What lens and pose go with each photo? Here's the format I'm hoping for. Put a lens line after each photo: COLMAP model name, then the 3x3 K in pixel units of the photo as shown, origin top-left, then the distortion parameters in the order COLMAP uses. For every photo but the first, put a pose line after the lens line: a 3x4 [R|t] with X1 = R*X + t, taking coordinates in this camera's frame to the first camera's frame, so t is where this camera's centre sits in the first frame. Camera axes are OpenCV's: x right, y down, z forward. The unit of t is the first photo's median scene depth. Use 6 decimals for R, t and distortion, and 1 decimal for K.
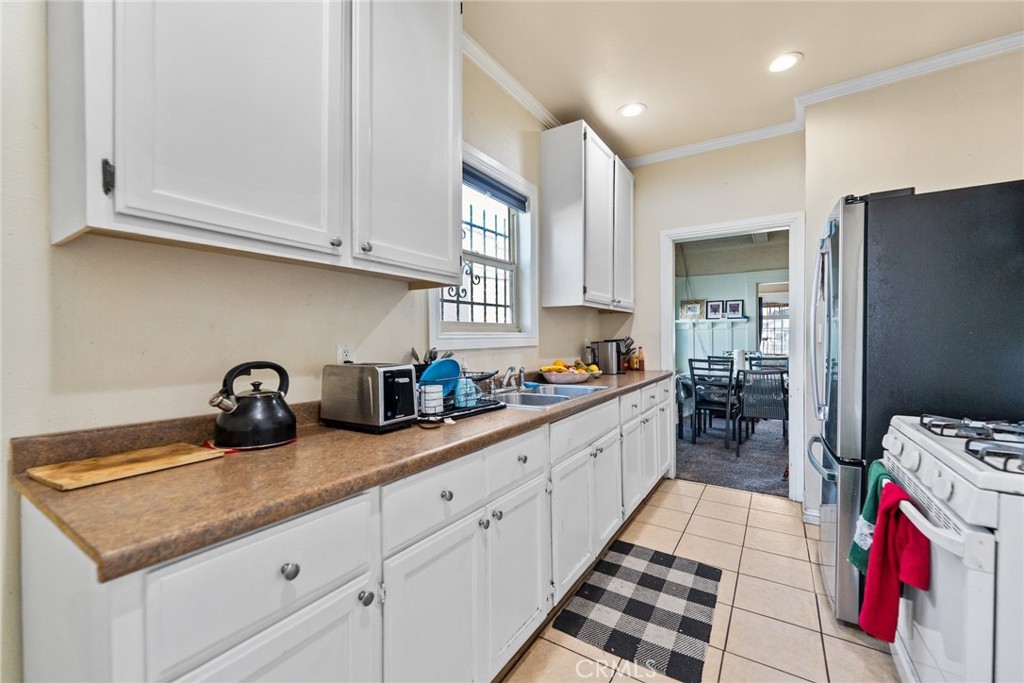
lens RADIAL K [[422.6, 0, 512.0], [0, 422.6, 341.5], [0, 0, 1]] dist [-0.001961, -0.000600]
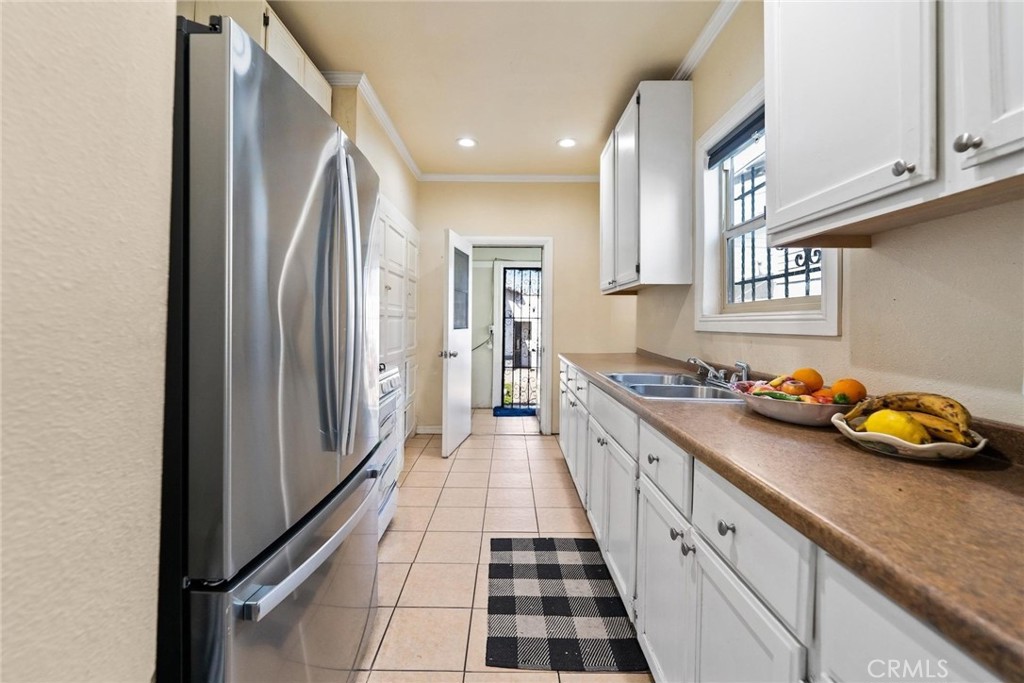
lens RADIAL K [[422.6, 0, 512.0], [0, 422.6, 341.5], [0, 0, 1]] dist [-0.001961, -0.000600]
pose [[-0.841889, 0.024117, -0.539111, 0.536590], [-0.003582, 0.998729, 0.050271, -0.005957], [0.539639, 0.044254, -0.840733, 1.033654]]
